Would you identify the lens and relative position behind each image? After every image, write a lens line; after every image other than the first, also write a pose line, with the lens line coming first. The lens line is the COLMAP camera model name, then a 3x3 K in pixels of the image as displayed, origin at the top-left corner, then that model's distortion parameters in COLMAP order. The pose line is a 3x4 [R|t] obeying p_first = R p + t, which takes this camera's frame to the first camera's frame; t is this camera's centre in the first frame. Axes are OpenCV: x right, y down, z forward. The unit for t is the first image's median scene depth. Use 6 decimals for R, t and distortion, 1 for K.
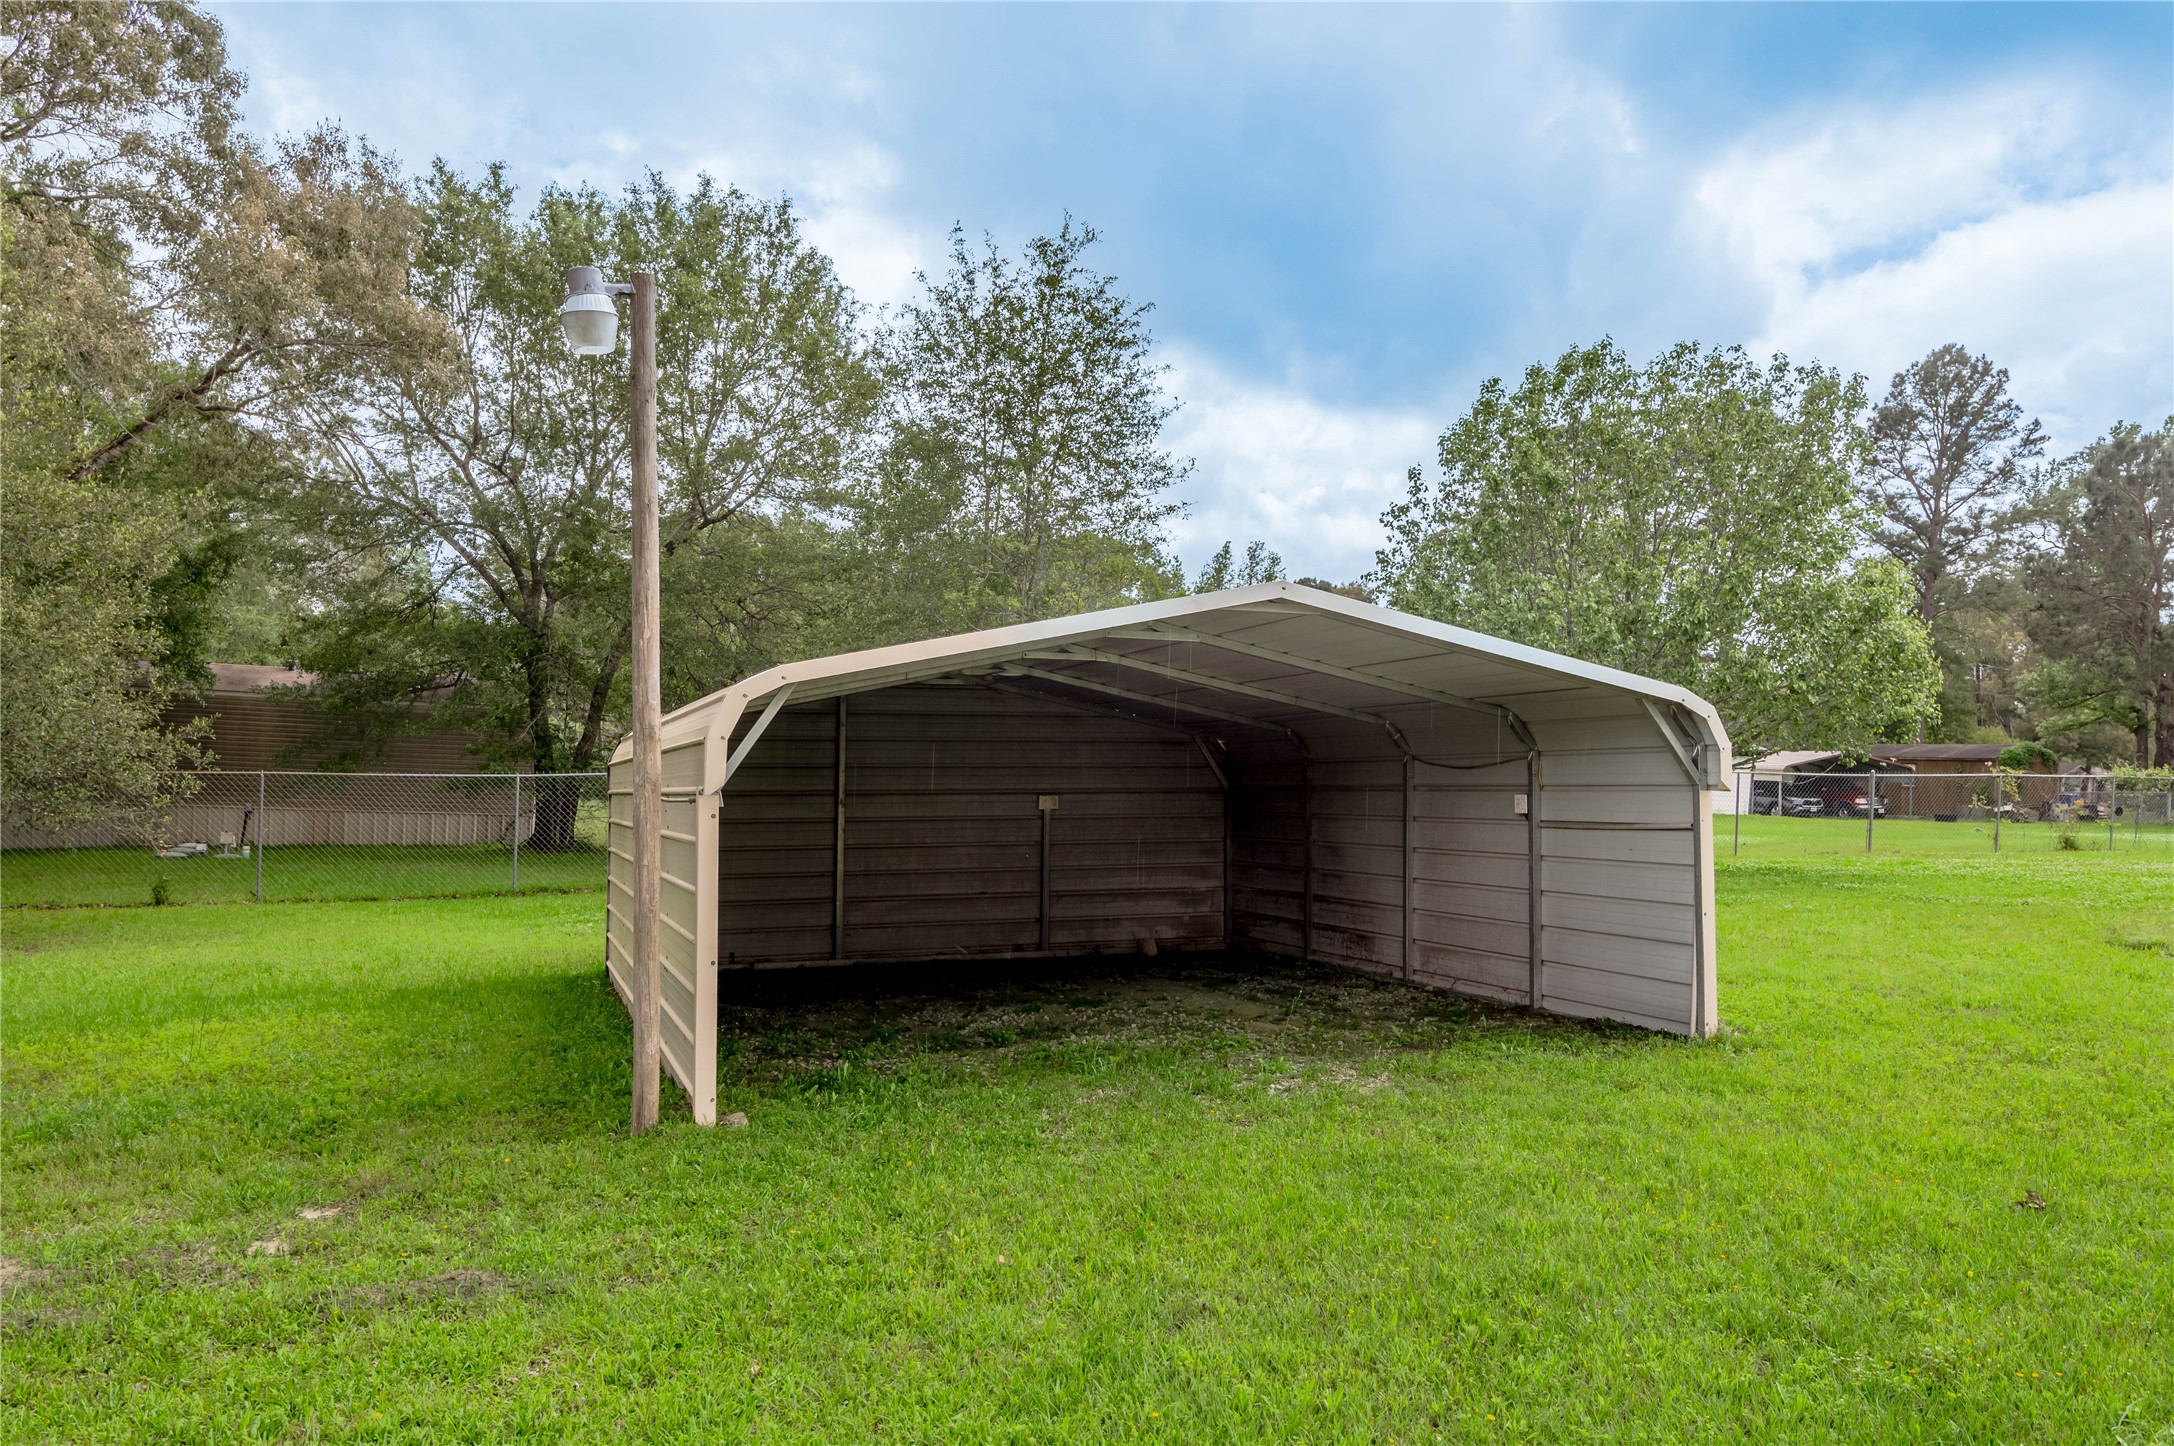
lens RADIAL K [[1477.7, 0, 1087.9], [0, 1477.7, 786.3], [0, 0, 1]] dist [0.001791, 0.000756]
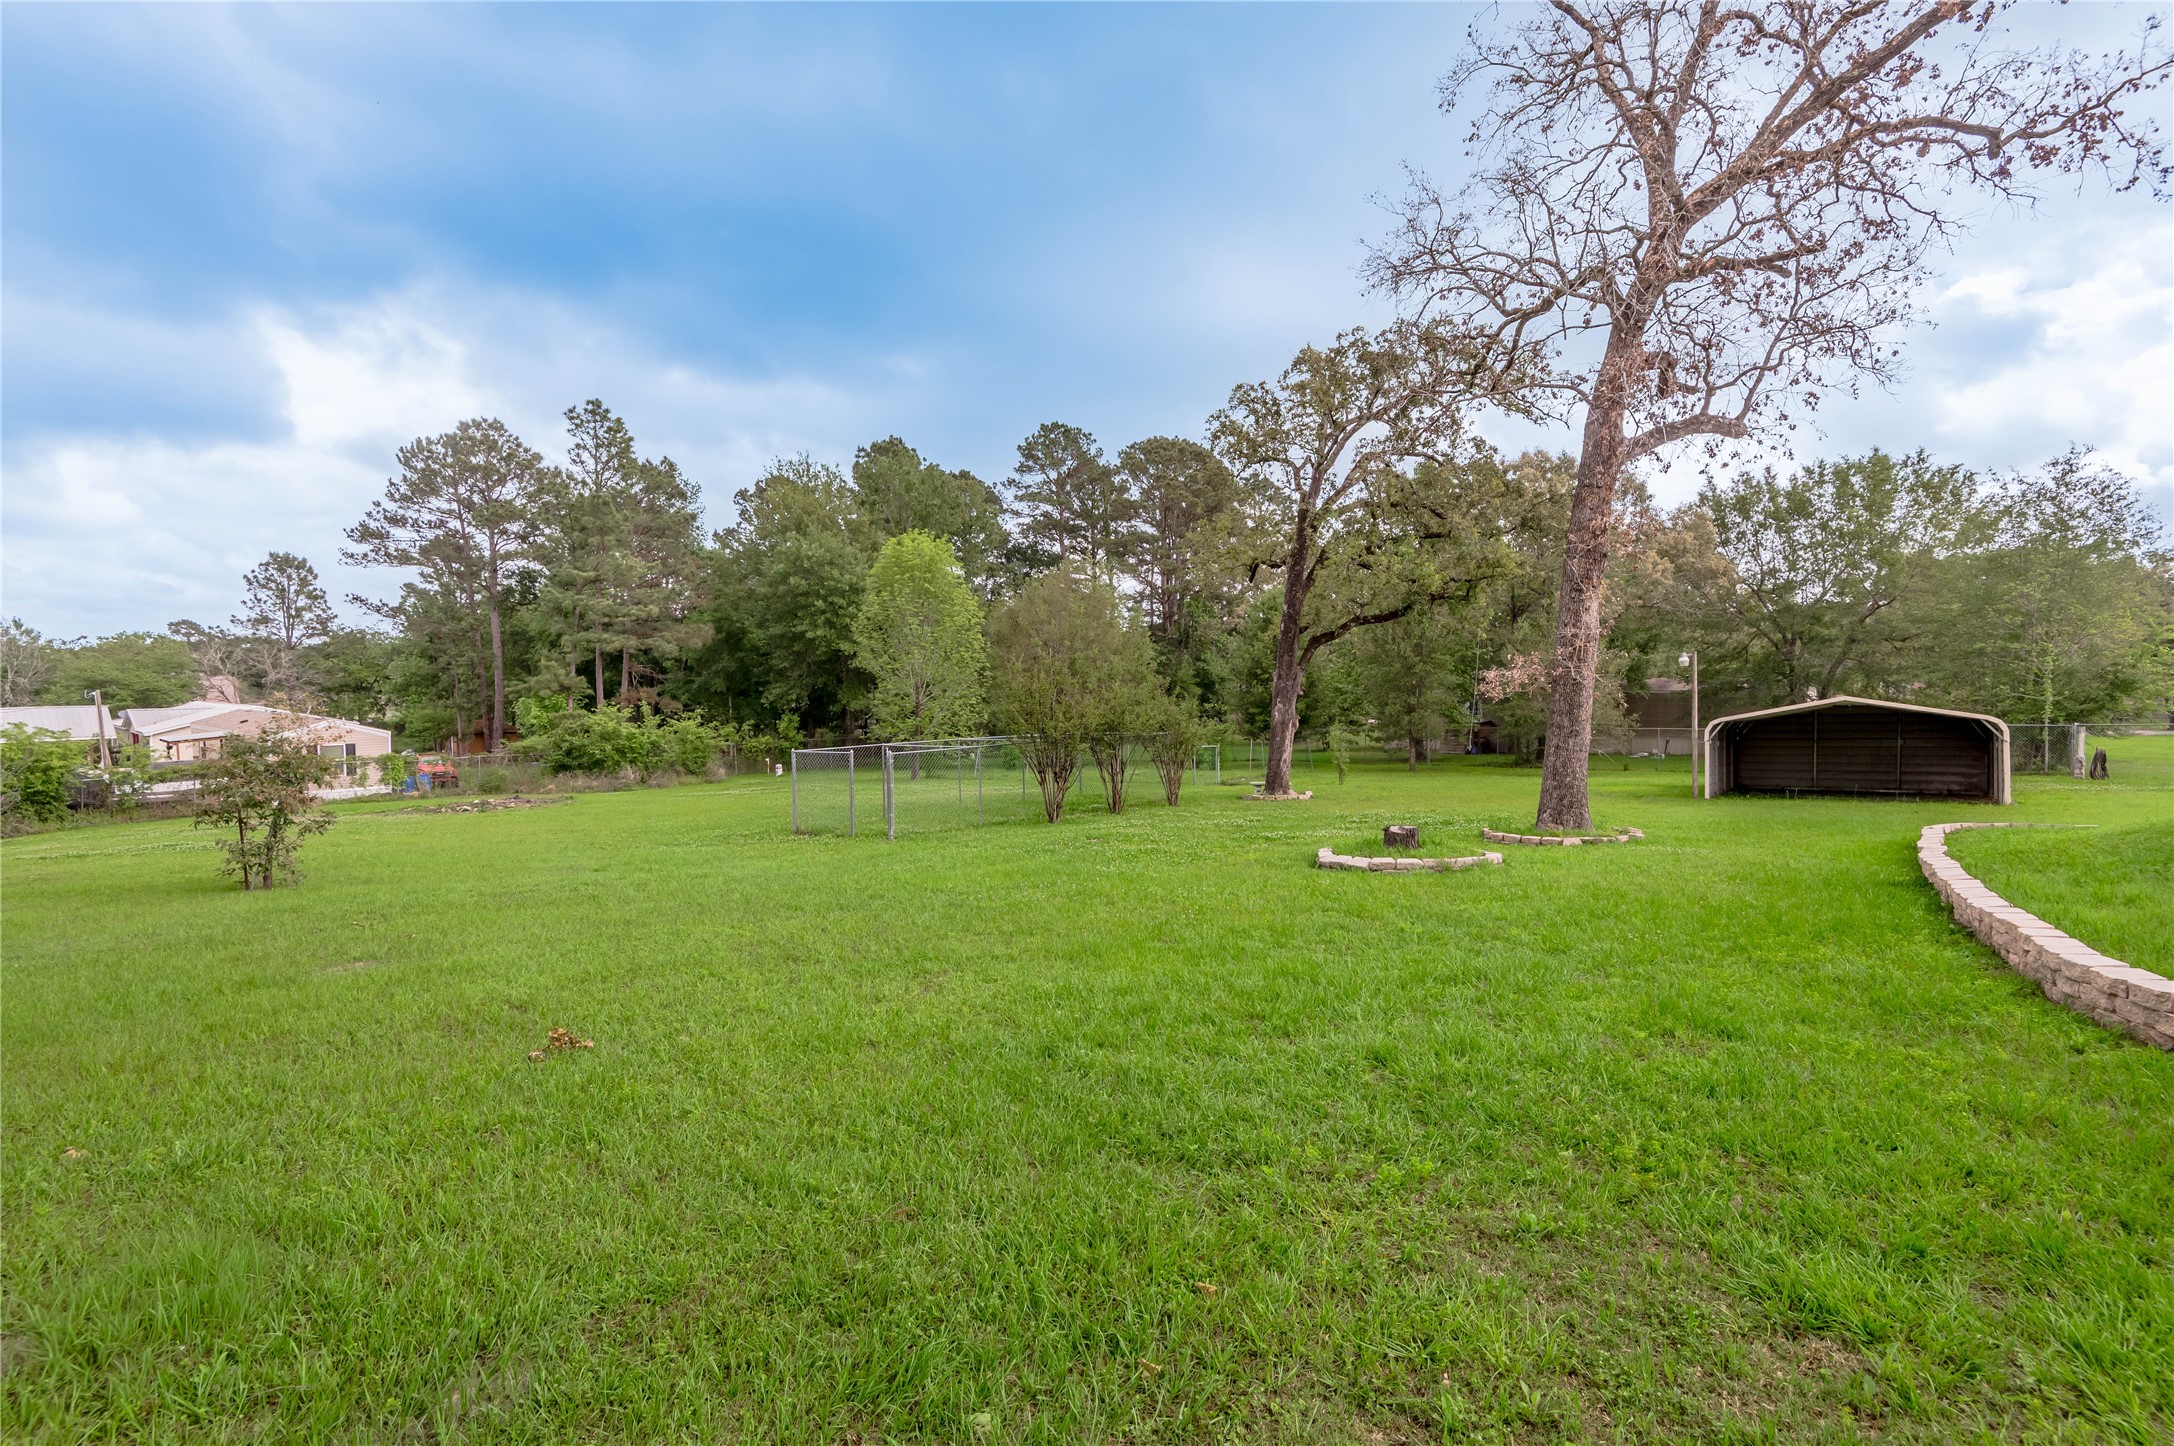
lens RADIAL K [[1017.5, 0, 1080.1], [0, 1017.5, 741.5], [0, 0, 1]] dist [0.016672, -0.000435]
pose [[0.483860, 0.011540, -0.875069, 0.983189], [0.006882, 0.999832, 0.016991, -0.036872], [0.875118, -0.014243, 0.483700, -1.470053]]
